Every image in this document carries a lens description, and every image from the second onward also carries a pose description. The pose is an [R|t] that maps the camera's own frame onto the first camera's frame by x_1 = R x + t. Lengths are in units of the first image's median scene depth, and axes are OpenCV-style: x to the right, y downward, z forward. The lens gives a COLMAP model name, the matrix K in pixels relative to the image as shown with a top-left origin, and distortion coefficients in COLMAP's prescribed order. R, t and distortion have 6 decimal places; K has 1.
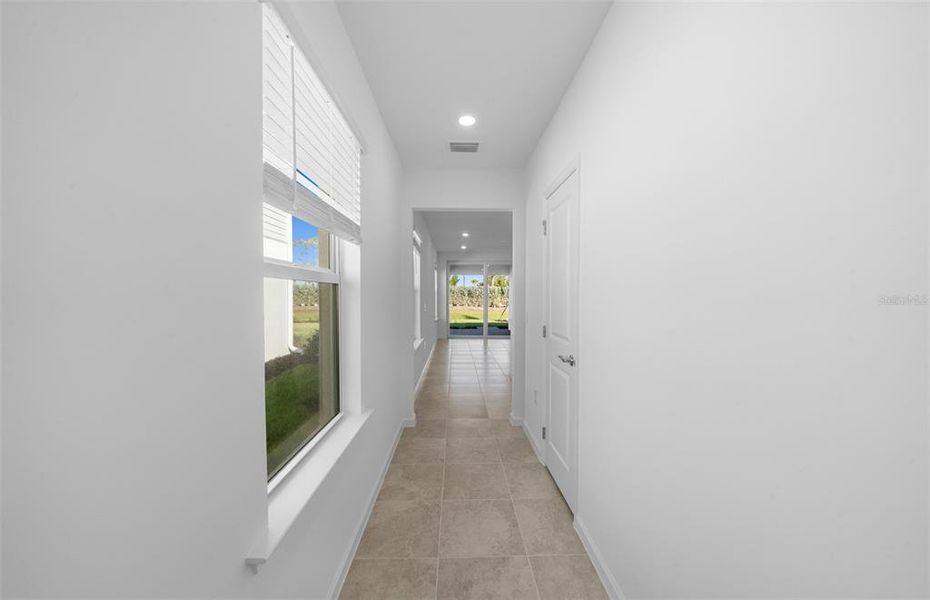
lens RADIAL K [[376.1, 0, 465.0], [0, 376.1, 300.0], [0, 0, 1]] dist [0.000895, -0.000008]
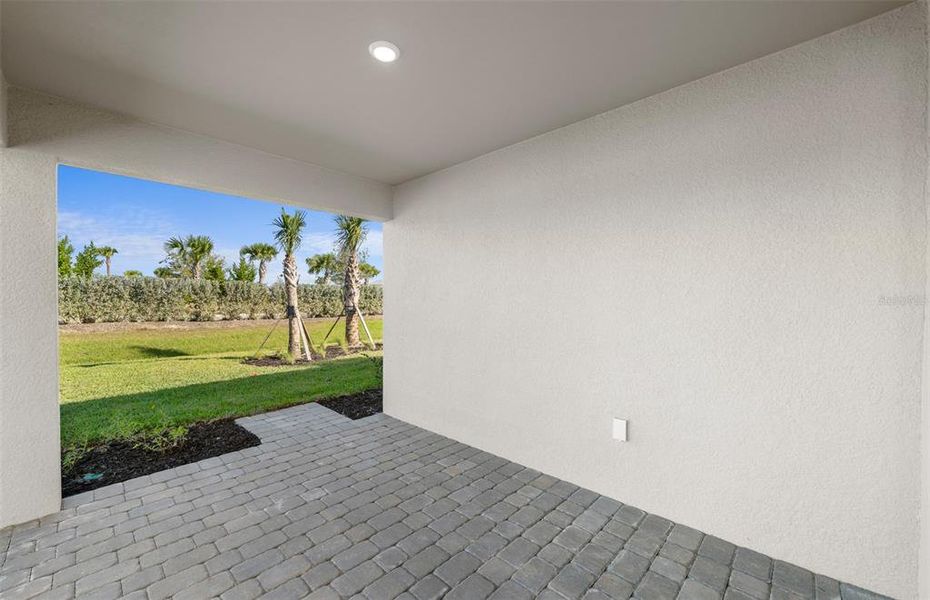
lens RADIAL K [[376.1, 0, 465.0], [0, 376.1, 300.0], [0, 0, 1]] dist [0.000895, -0.000008]
pose [[0.717078, -0.002812, 0.696987, -0.018626], [0.008482, 0.999953, -0.004692, -0.004222], [-0.696941, 0.009276, 0.717068, 0.413474]]
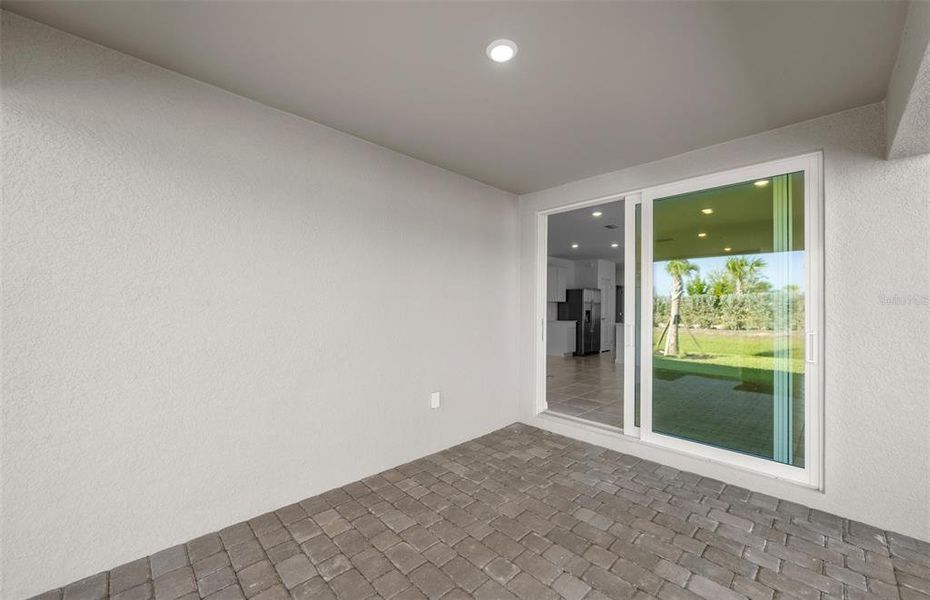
lens RADIAL K [[376.1, 0, 465.0], [0, 376.1, 300.0], [0, 0, 1]] dist [0.000895, -0.000008]
pose [[-0.687815, 0.000445, 0.725886, -0.030560], [-0.003097, 0.999989, -0.003547, -0.006522], [-0.725880, -0.004688, -0.687806, 0.623525]]
